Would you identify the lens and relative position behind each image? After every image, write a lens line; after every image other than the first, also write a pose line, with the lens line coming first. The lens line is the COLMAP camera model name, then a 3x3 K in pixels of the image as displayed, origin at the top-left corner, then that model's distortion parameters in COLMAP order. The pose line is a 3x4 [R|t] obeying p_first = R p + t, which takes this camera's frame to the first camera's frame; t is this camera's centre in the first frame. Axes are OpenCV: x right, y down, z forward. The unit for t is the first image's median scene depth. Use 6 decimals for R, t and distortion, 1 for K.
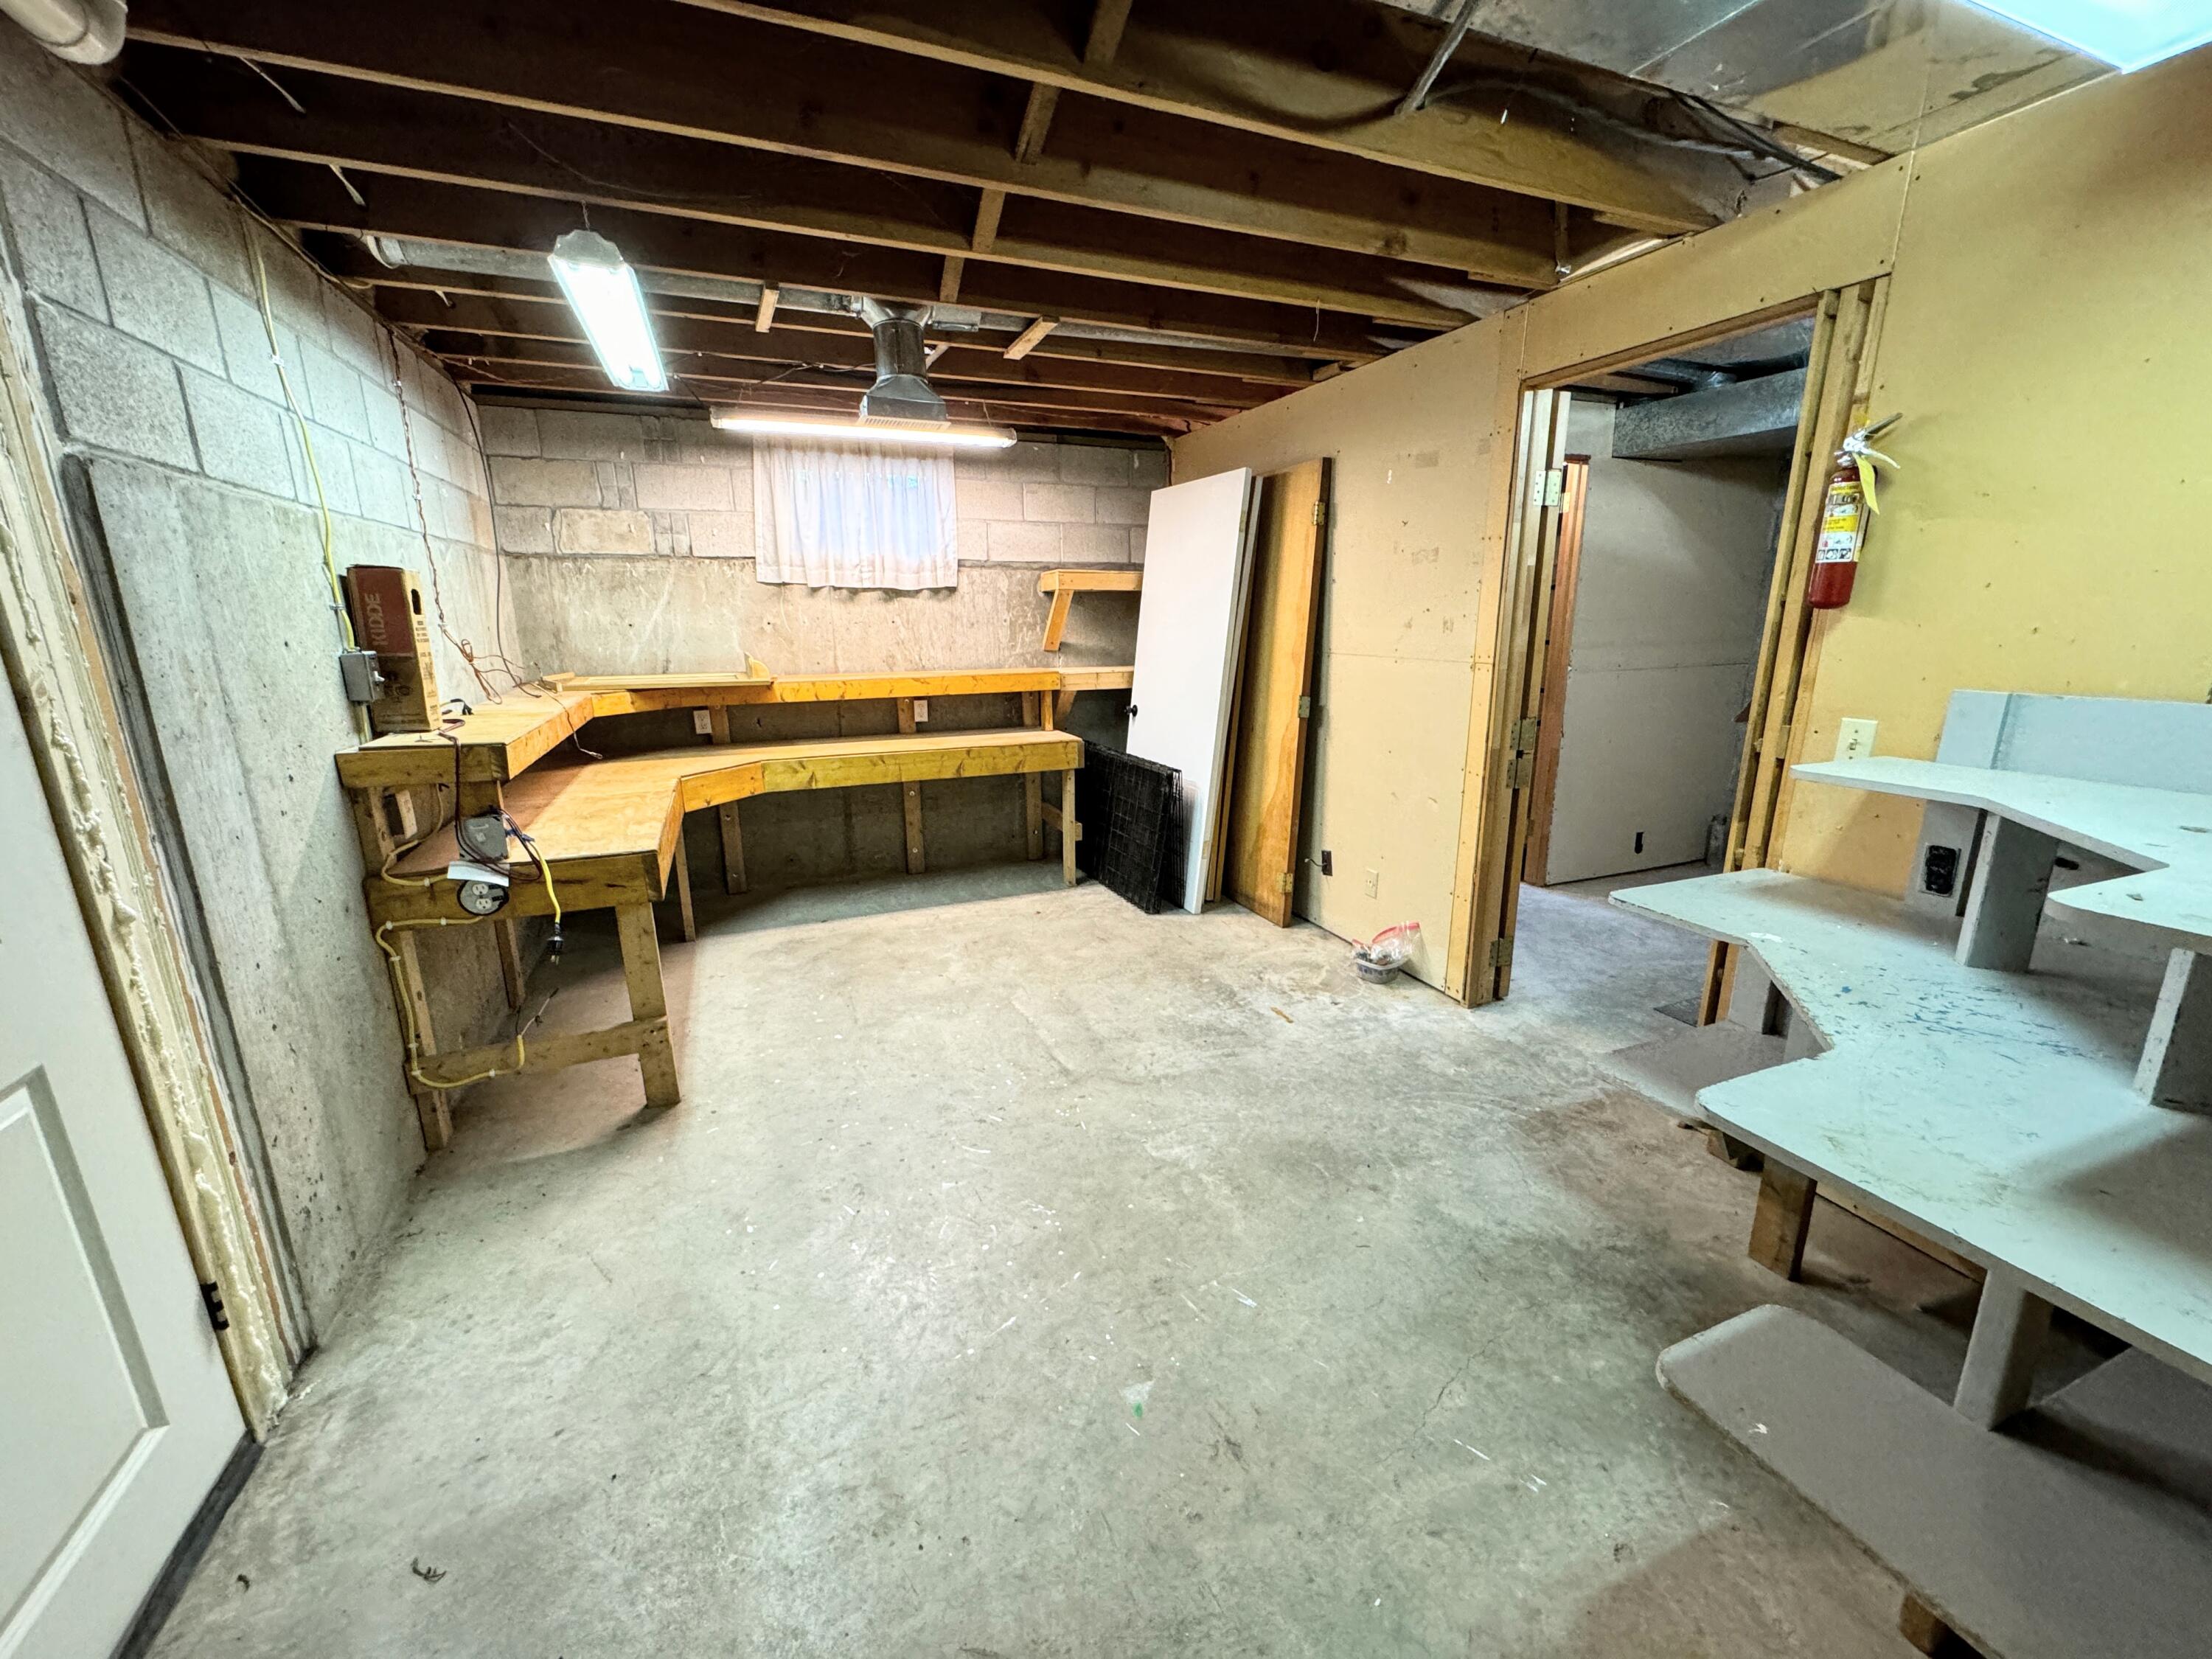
lens RADIAL K [[880.8, 0, 1103.2], [0, 880.8, 832.2], [0, 0, 1]] dist [-0.001167, 0.000180]
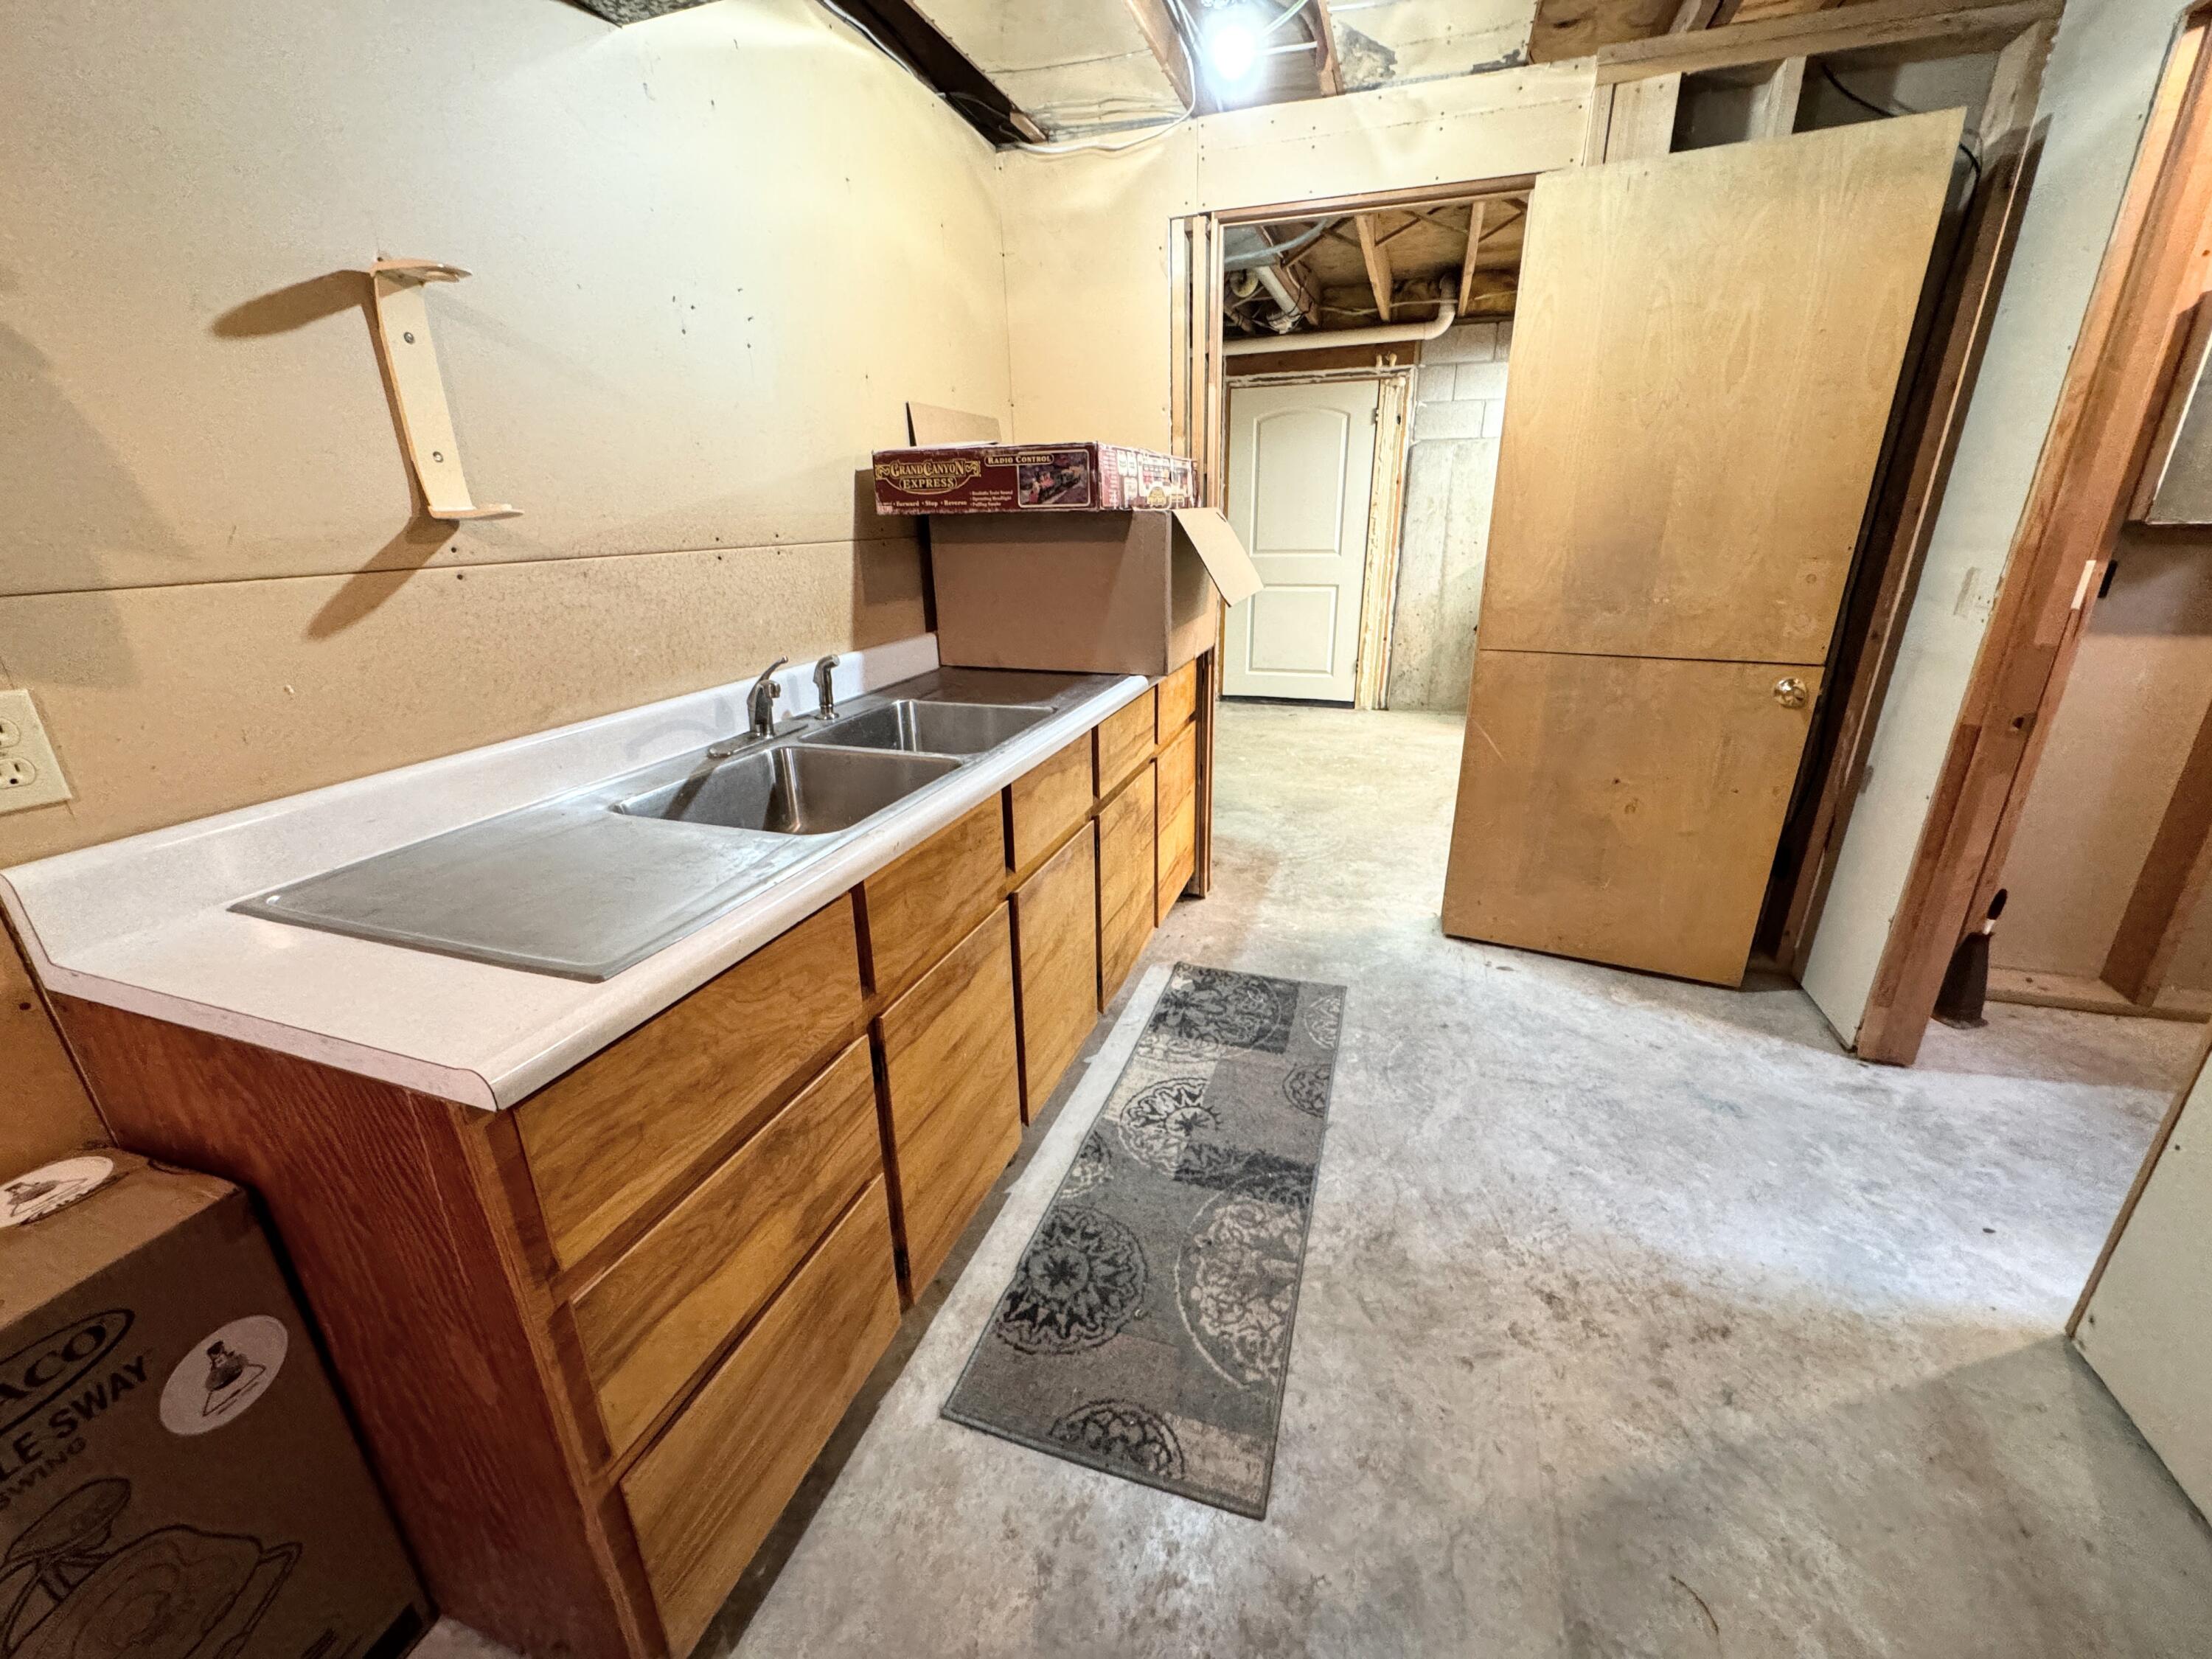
lens RADIAL K [[880.8, 0, 1108.7], [0, 880.8, 825.7], [0, 0, 1]] dist [-0.001167, 0.000180]
pose [[-0.655219, 0.275438, -0.703436, 1.549724], [-0.158433, 0.860352, 0.484452, -0.337567], [0.738639, 0.428869, -0.520080, 1.433965]]
